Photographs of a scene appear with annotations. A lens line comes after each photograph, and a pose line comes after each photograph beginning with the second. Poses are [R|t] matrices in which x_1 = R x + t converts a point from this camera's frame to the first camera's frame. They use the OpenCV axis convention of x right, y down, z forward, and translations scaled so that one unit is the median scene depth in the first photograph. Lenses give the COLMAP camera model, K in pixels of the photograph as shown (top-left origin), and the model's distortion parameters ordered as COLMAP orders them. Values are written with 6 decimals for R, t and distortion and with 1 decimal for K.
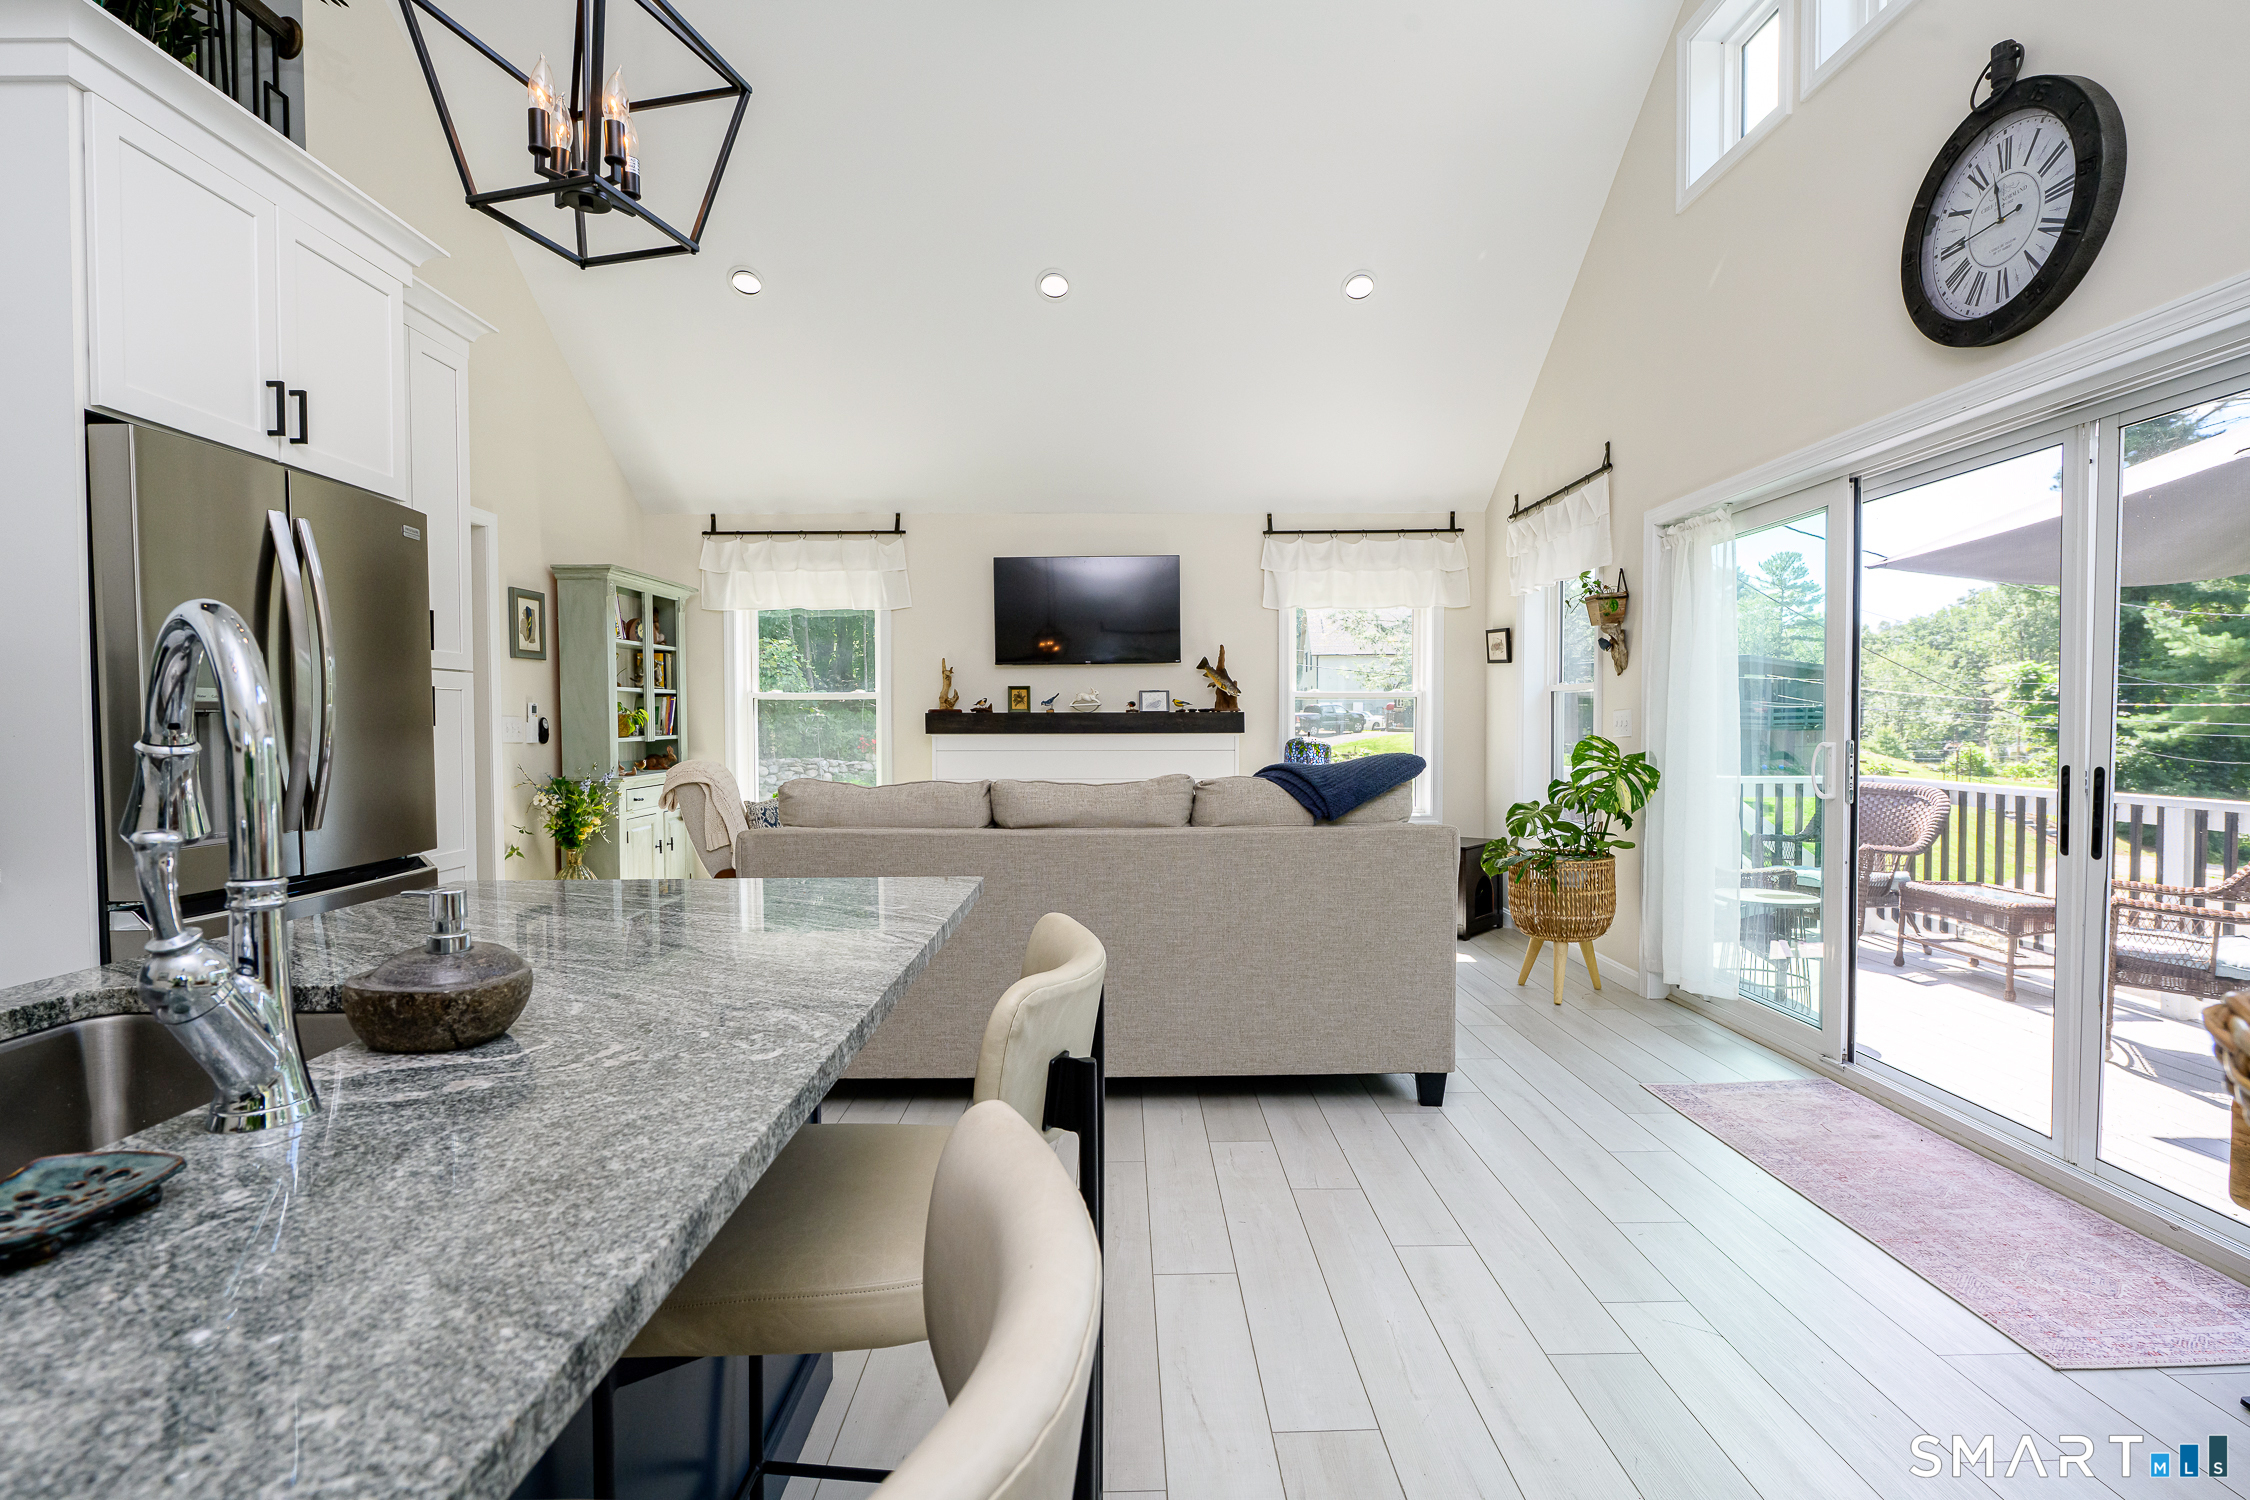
lens RADIAL K [[1078.9, 0, 1113.3], [0, 1078.9, 757.4], [0, 0, 1]] dist [-0.001511, -0.001428]
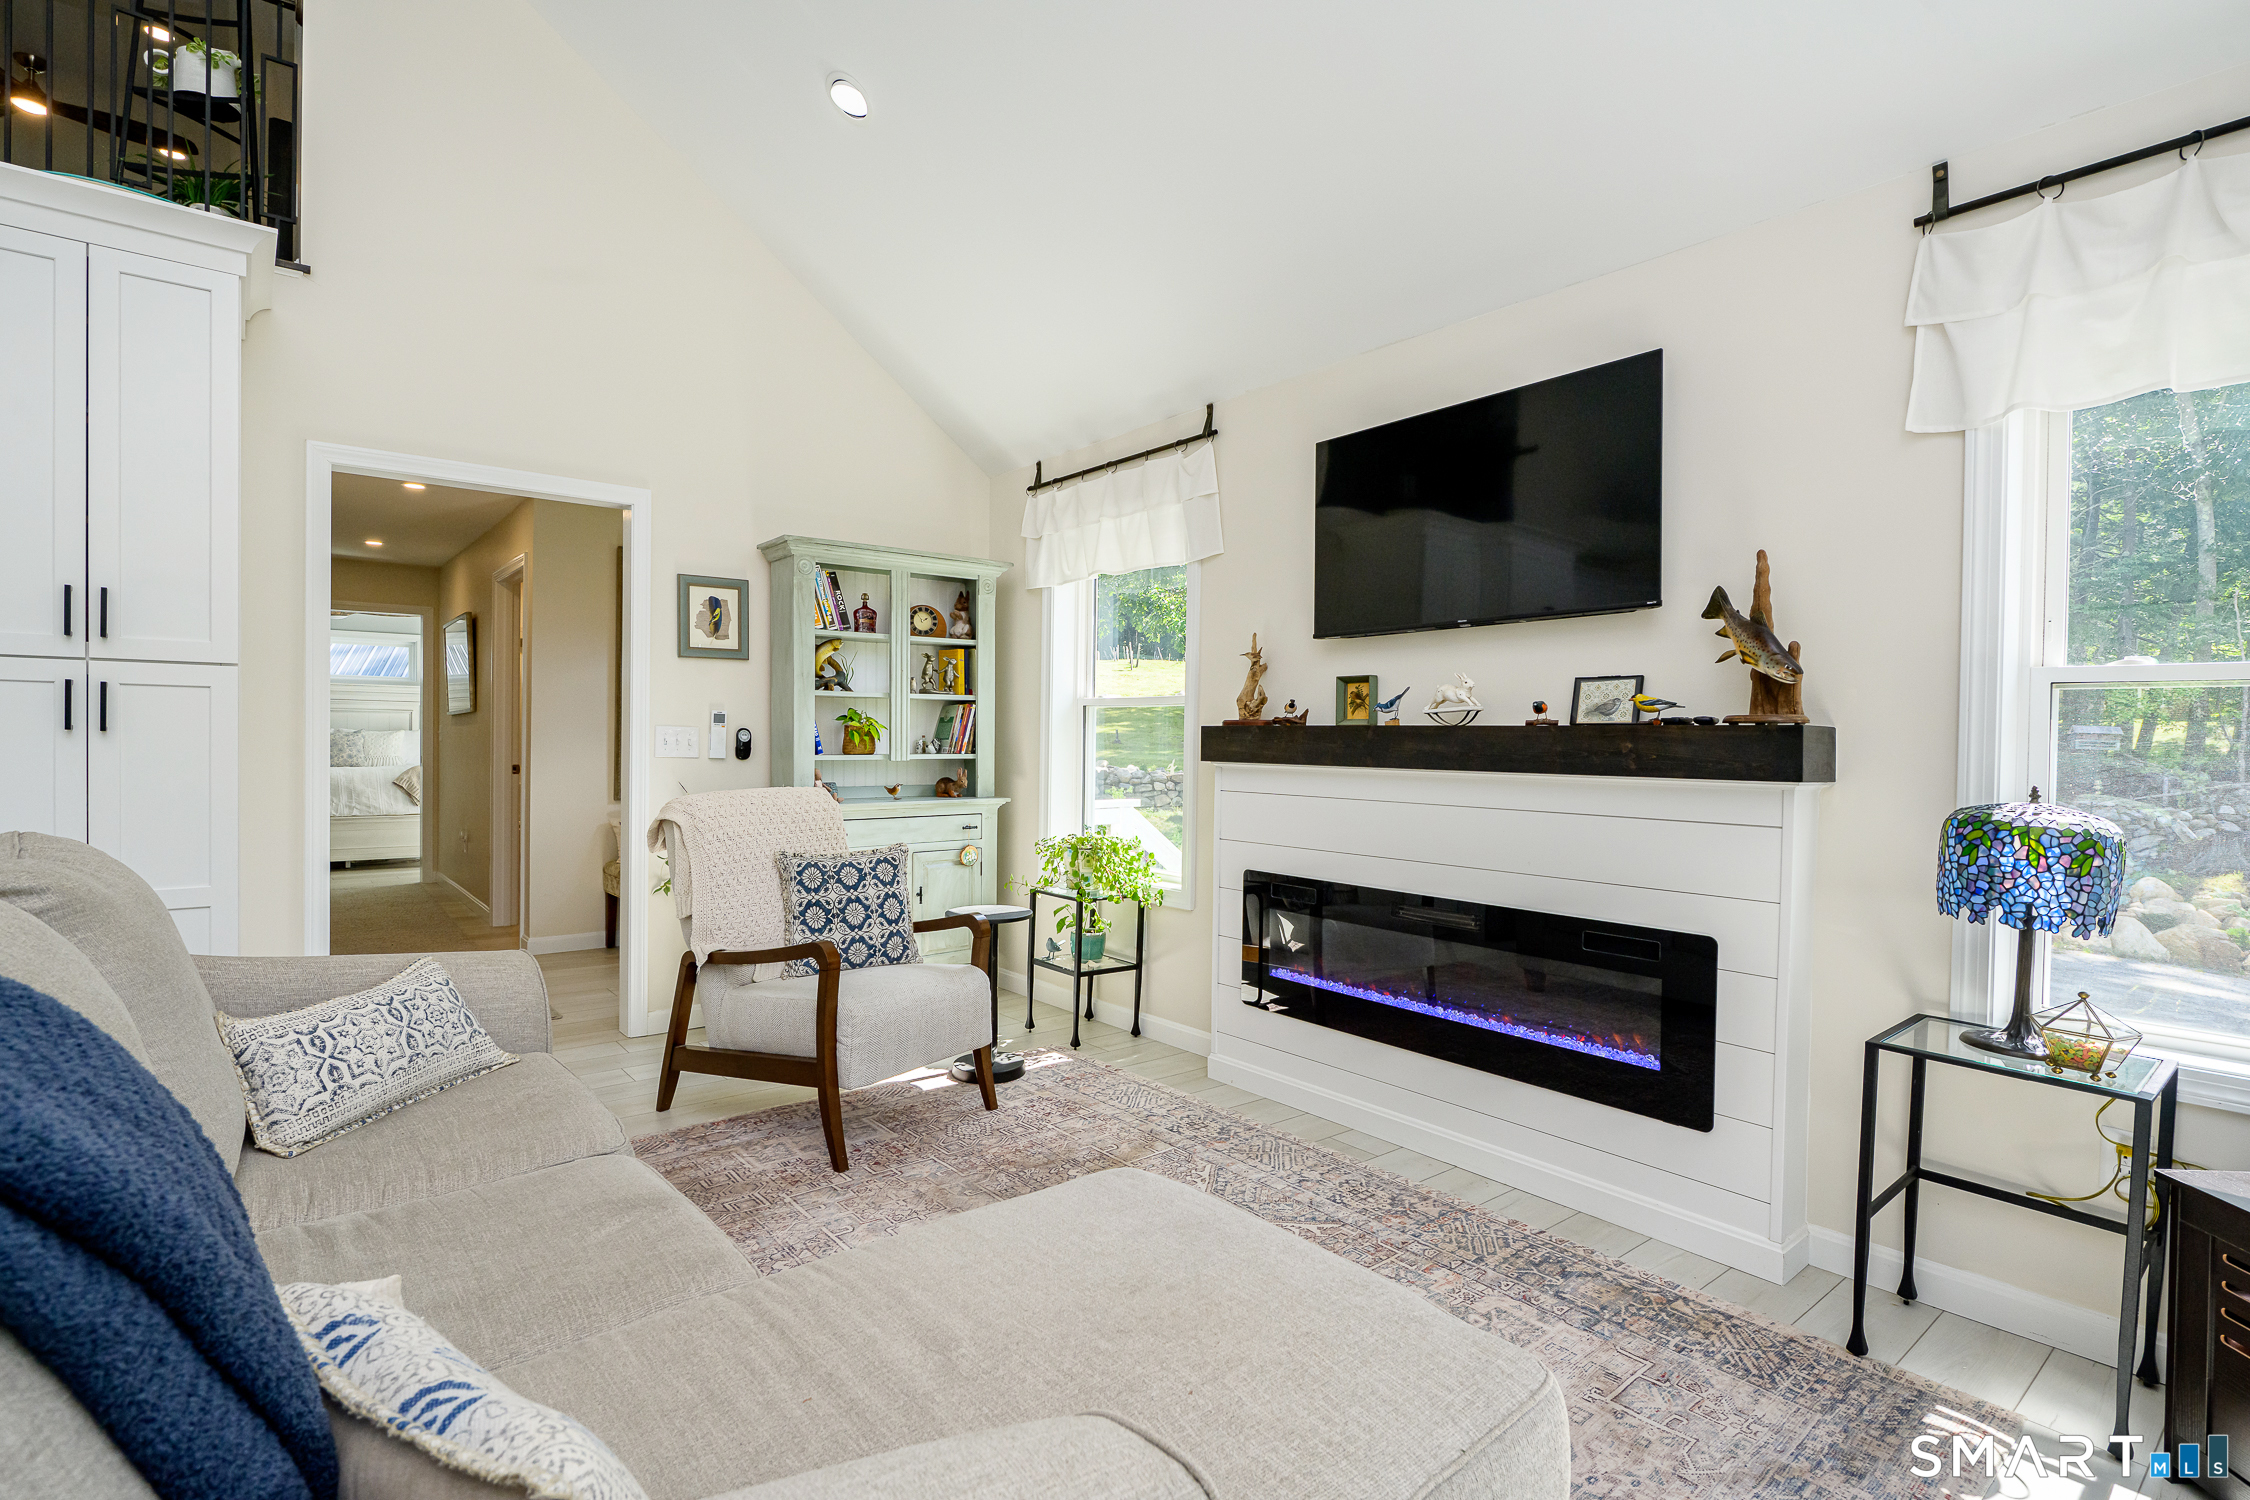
lens RADIAL K [[1078.9, 0, 1135.9], [0, 1078.9, 759.0], [0, 0, 1]] dist [-0.001511, -0.001428]
pose [[0.630856, 0.024572, -0.775510, 0.273607], [-0.040696, 0.999171, -0.001447, -0.021492], [0.774832, 0.032473, 0.631333, 0.618181]]
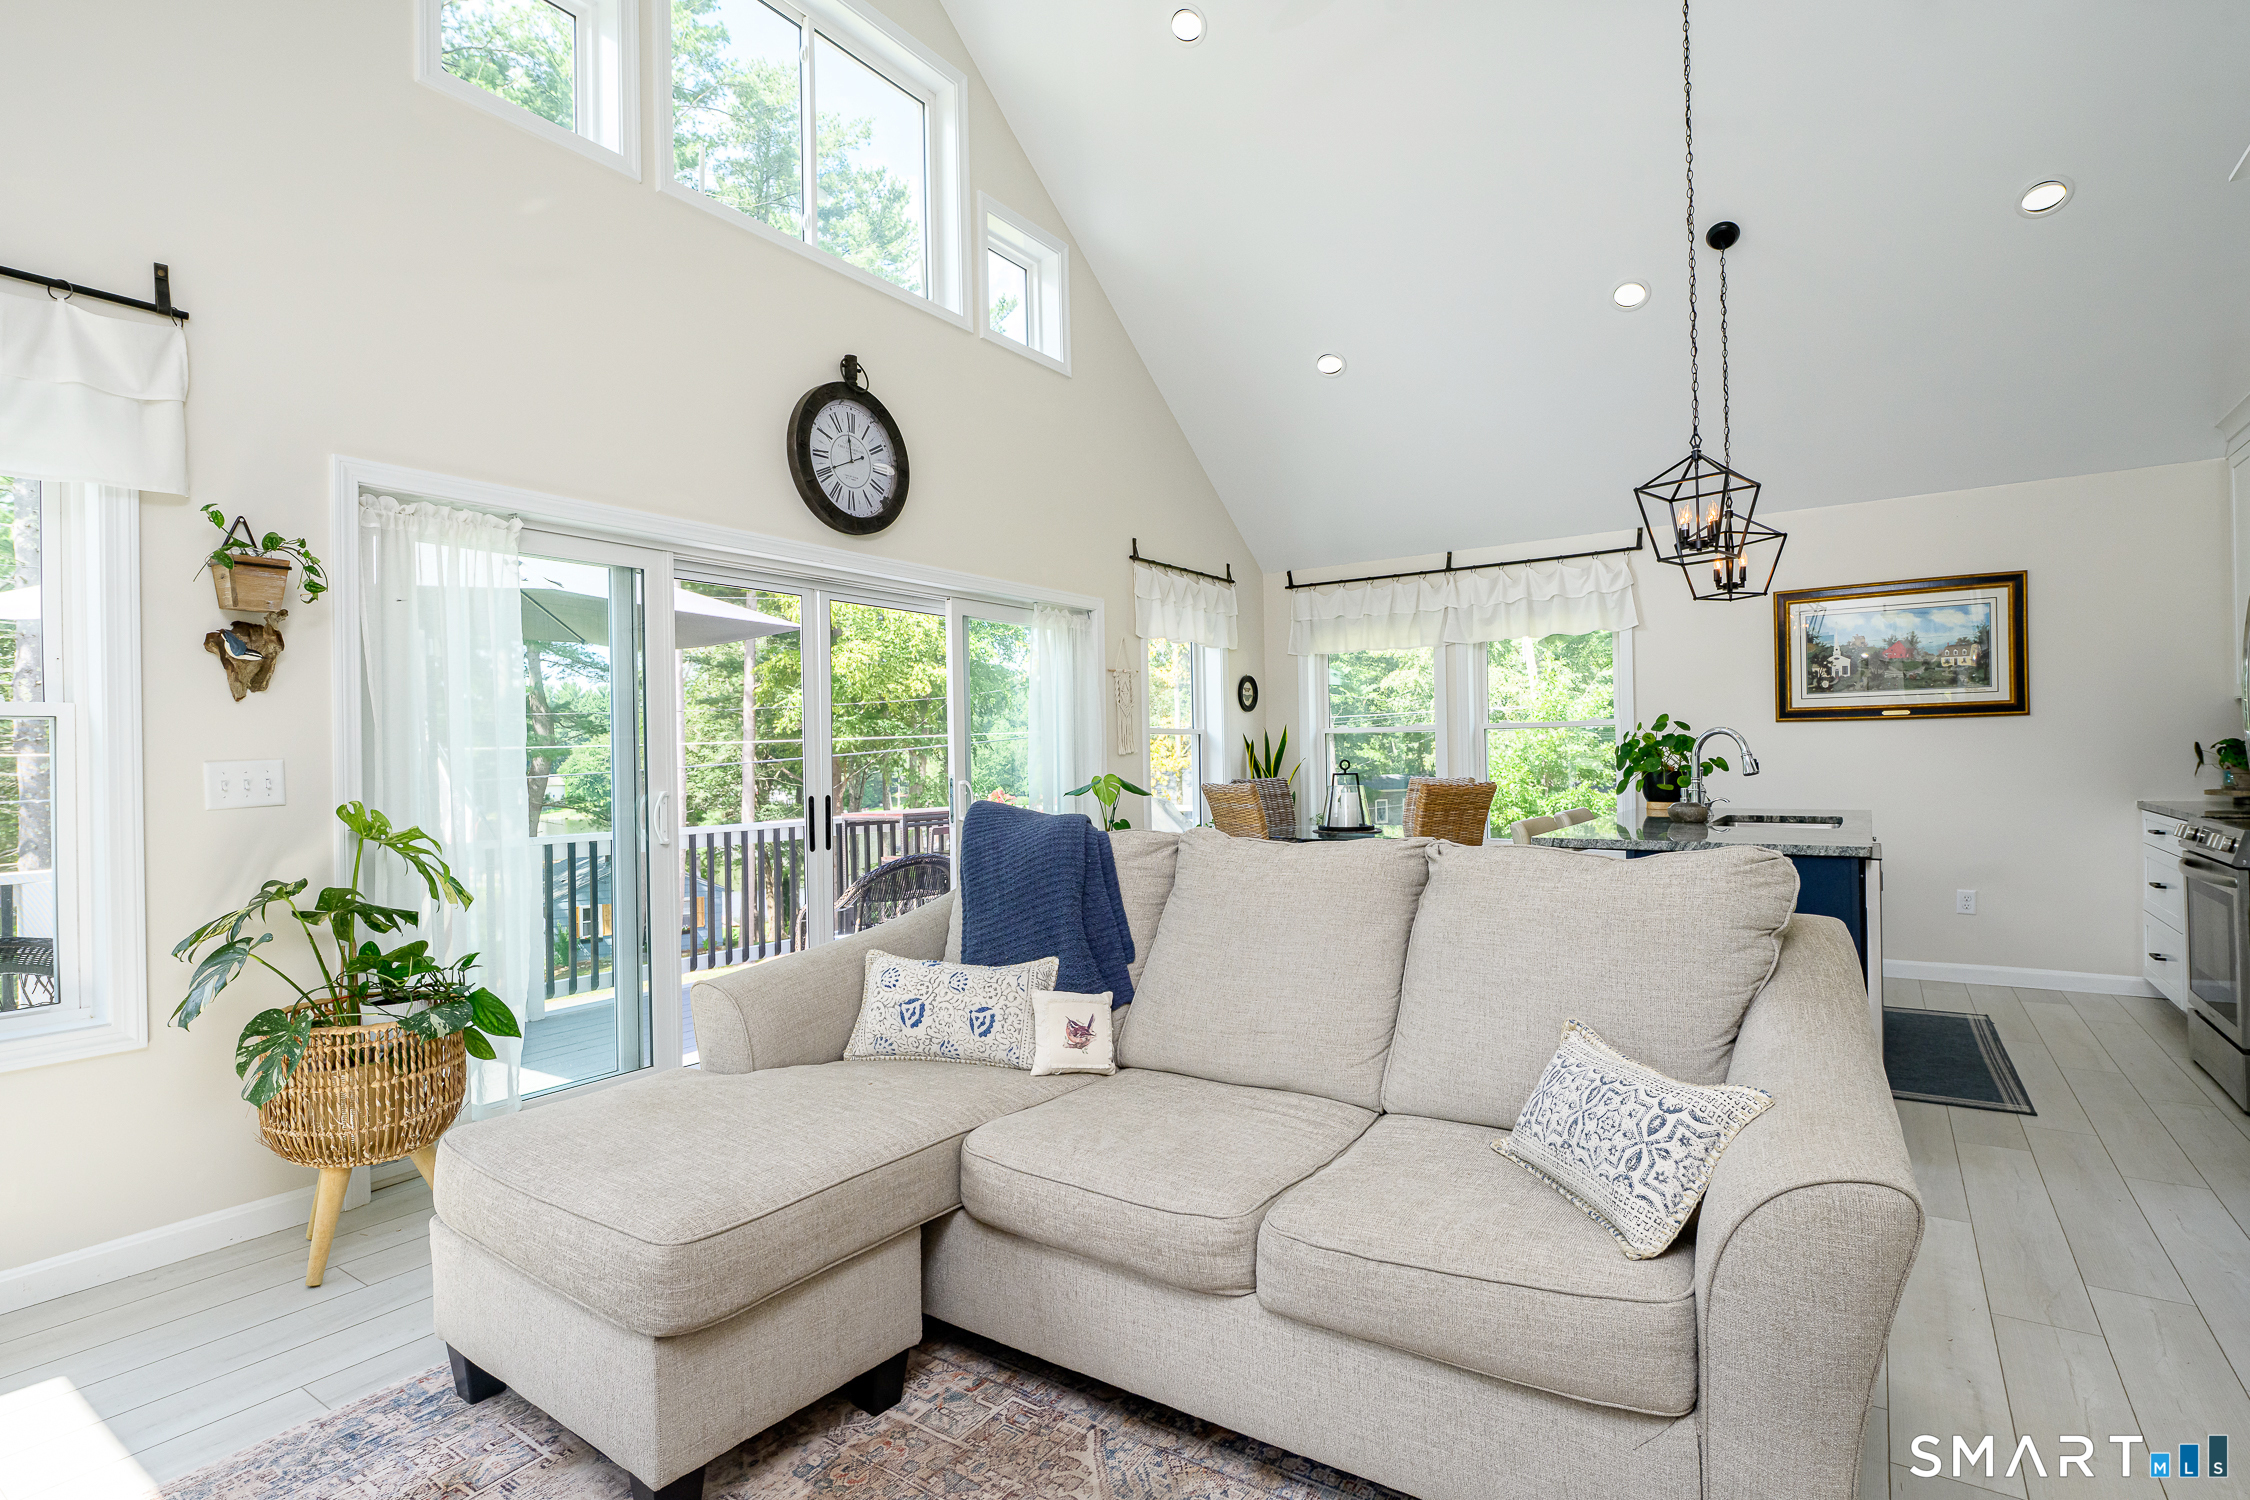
lens RADIAL K [[1078.9, 0, 1102.1], [0, 1078.9, 756.8], [0, 0, 1]] dist [-0.001511, -0.001428]
pose [[-0.813929, 0.020178, 0.580614, -0.189340], [0.039137, 0.999031, 0.020145, -0.030216], [-0.579645, 0.039120, -0.813930, 0.944946]]
